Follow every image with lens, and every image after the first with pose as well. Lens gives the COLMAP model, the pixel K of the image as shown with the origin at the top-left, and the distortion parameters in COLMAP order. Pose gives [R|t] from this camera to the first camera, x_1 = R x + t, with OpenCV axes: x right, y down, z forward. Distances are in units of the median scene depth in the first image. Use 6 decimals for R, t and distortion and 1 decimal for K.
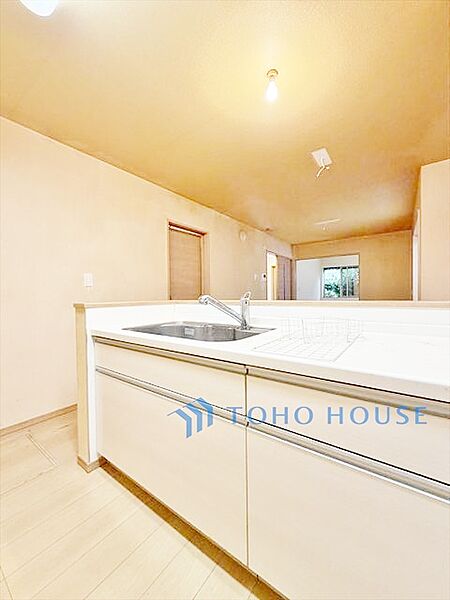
lens RADIAL K [[239.6, 0, 225.0], [0, 239.6, 300.0], [0, 0, 1]] dist [-0.000746, 0.000001]
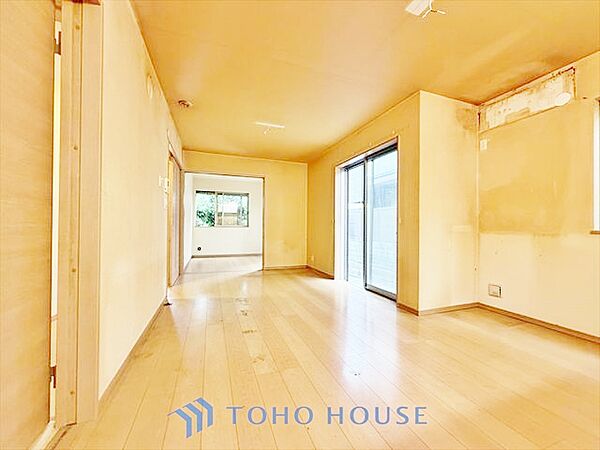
lens RADIAL K [[239.6, 0, 300.0], [0, 239.6, 225.0], [0, 0, 1]] dist [-0.000746, 0.000001]
pose [[0.549610, 0.025074, 0.835045, -0.139783], [-0.002193, 0.999589, -0.028572, 0.012674], [-0.835419, 0.013872, 0.549439, 0.470619]]
